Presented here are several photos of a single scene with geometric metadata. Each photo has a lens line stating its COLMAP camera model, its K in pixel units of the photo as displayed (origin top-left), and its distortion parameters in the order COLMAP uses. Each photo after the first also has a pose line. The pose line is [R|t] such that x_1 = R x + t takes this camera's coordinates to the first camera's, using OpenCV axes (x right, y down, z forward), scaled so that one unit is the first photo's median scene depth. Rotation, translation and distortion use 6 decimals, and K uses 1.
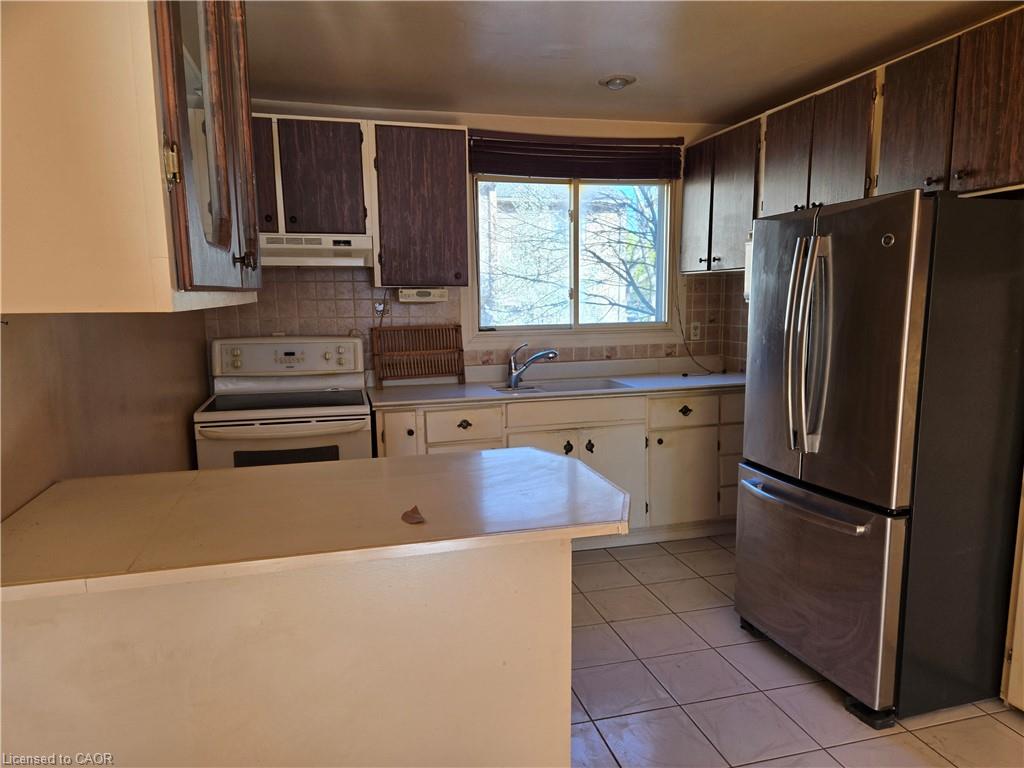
lens RADIAL K [[686.7, 0, 512.2], [0, 686.7, 389.1], [0, 0, 1]] dist [0.048812, -0.011012]
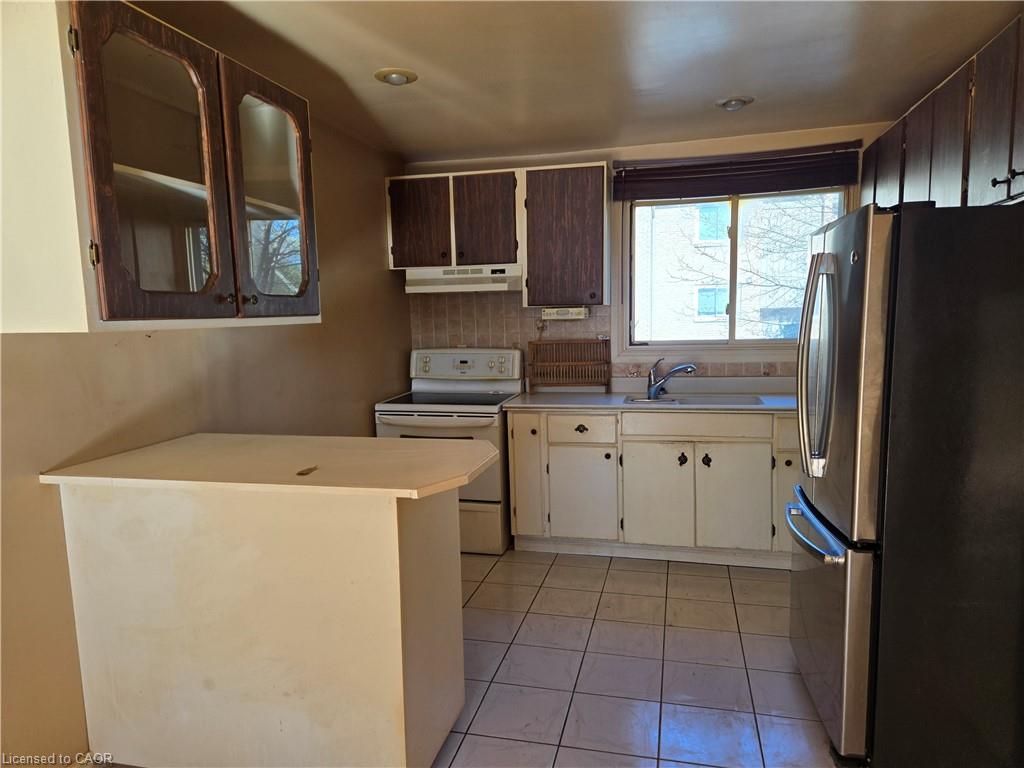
lens RADIAL K [[686.7, 0, 513.5], [0, 686.7, 385.8], [0, 0, 1]] dist [0.048812, -0.011012]
pose [[0.874091, 0.042701, -0.483881, 0.357387], [-0.053076, 0.998560, -0.007759, -0.003570], [0.482853, 0.032465, 0.875099, -0.033621]]
